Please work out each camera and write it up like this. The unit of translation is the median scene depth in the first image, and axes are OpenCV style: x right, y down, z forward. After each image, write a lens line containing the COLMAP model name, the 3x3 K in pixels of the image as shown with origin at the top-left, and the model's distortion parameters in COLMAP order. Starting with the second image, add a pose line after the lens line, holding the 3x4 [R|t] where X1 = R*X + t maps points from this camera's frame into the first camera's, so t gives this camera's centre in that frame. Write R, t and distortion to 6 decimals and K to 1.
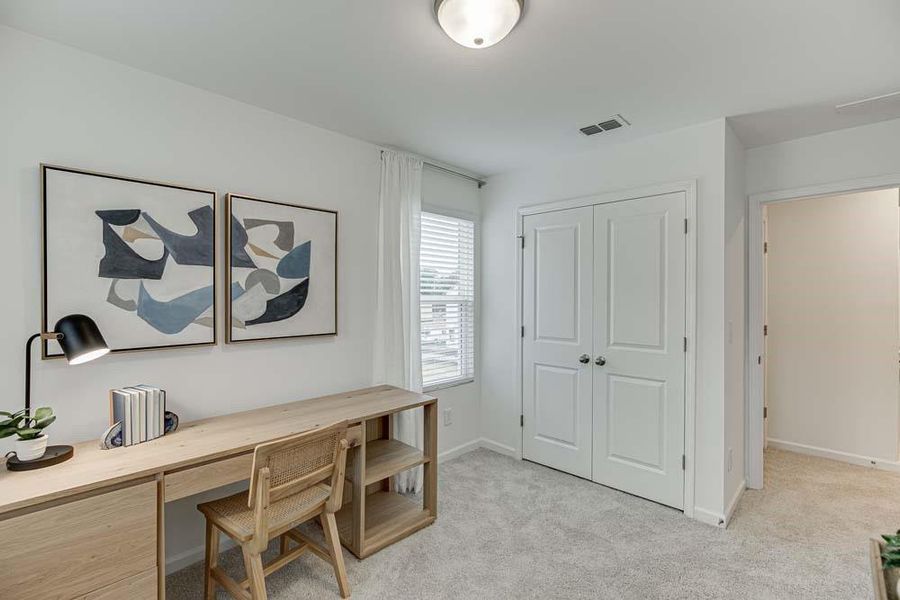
lens RADIAL K [[406.8, 0, 452.2], [0, 406.8, 297.8], [0, 0, 1]] dist [-0.008258, 0.001200]
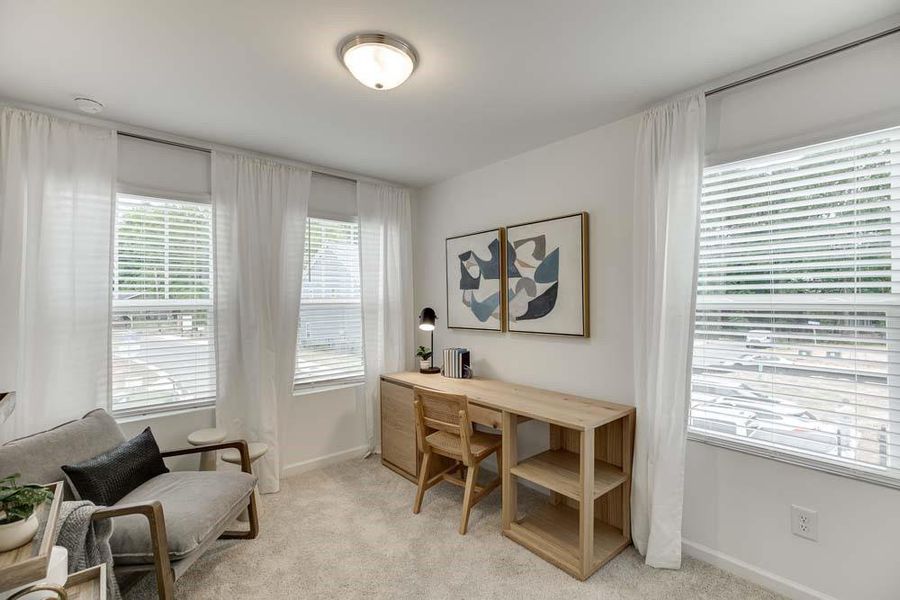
lens RADIAL K [[406.8, 0, 452.2], [0, 406.8, 297.8], [0, 0, 1]] dist [-0.008258, 0.001200]
pose [[-0.088031, -0.006005, -0.996100, 0.863412], [0.002225, 0.999978, -0.006225, 0.001090], [0.996115, -0.002764, -0.088016, 0.916095]]
